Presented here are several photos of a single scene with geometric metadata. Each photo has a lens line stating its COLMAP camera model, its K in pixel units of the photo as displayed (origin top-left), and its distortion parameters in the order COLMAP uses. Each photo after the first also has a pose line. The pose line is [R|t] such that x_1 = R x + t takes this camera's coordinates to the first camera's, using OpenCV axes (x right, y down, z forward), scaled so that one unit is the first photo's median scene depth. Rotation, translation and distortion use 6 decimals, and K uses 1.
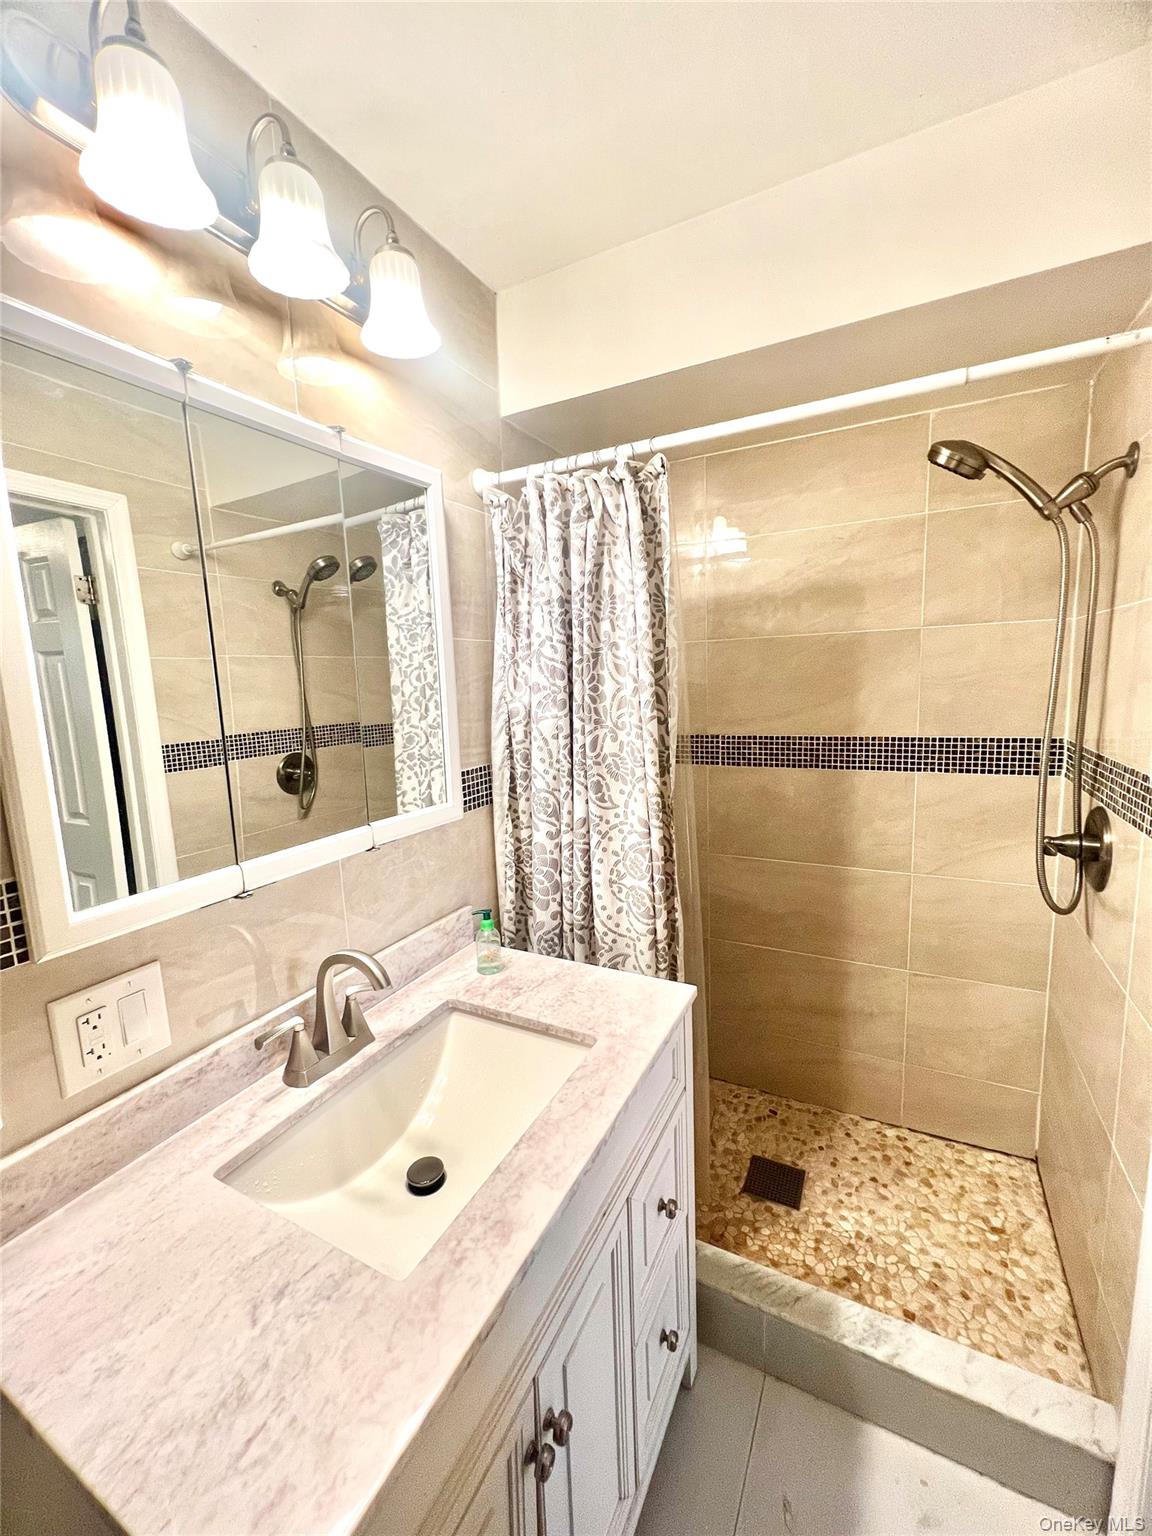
lens RADIAL K [[615.3, 0, 577.5], [0, 615.3, 761.1], [0, 0, 1]] dist [-0.000843, 0.000314]
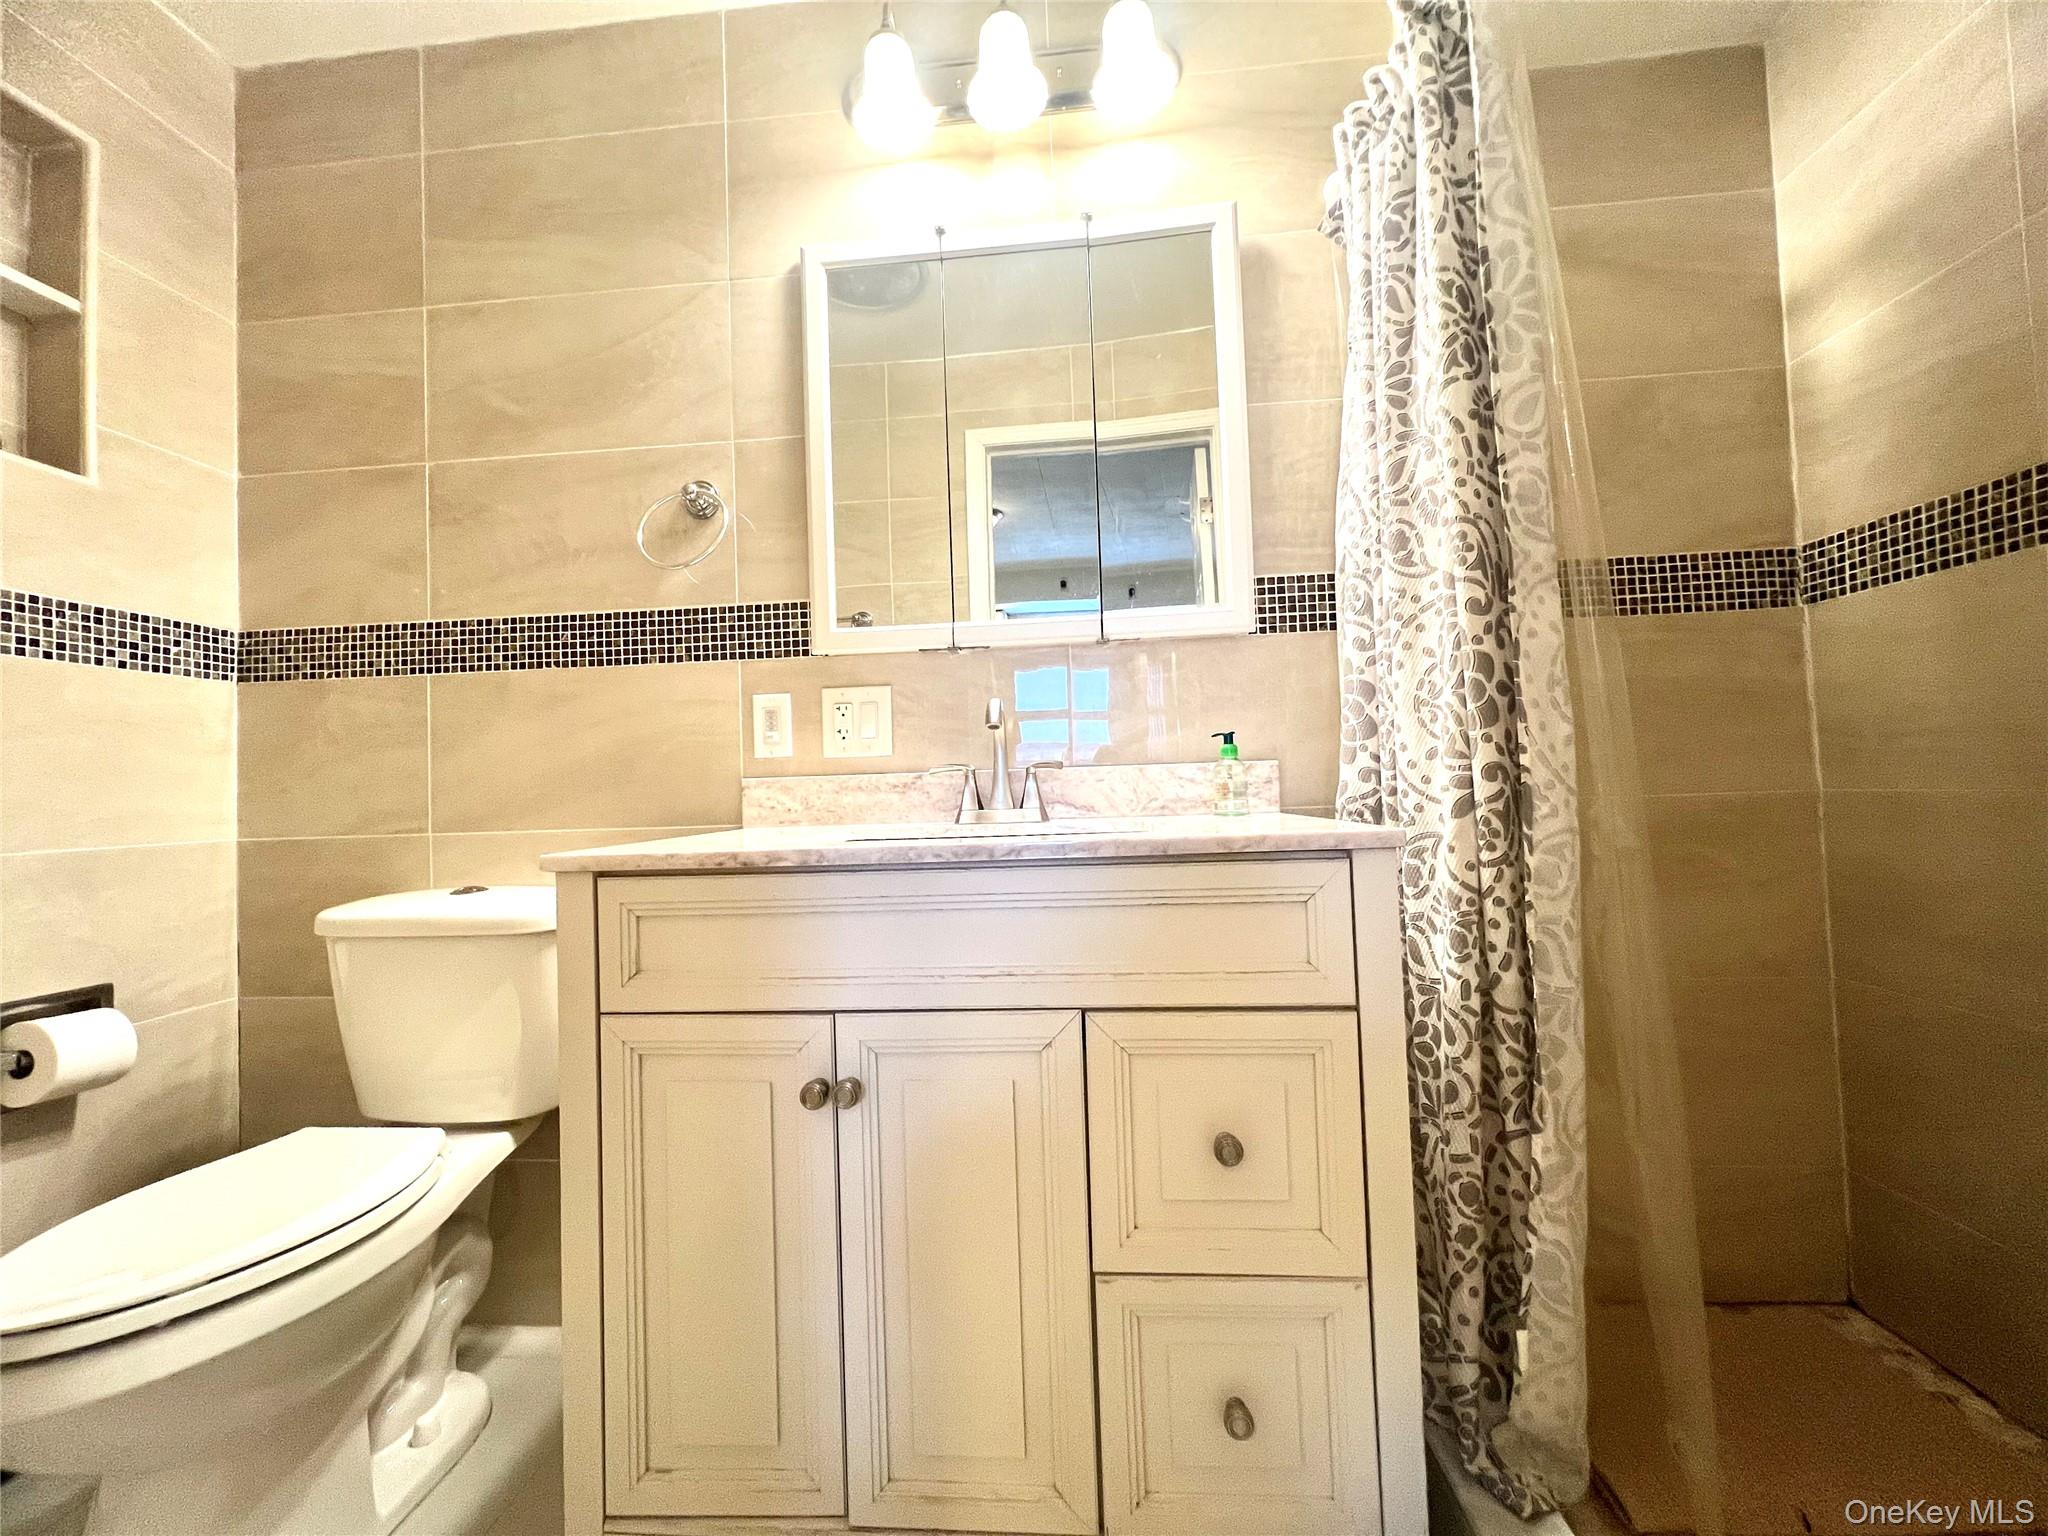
lens RADIAL K [[820.4, 0, 1028.3], [0, 820.4, 768.7], [0, 0, 1]] dist [-0.000843, 0.000314]
pose [[0.386803, -0.003818, -0.922155, 0.626020], [-0.109153, 0.992772, -0.049895, 0.339191], [0.915680, 0.119956, 0.383590, 0.383464]]
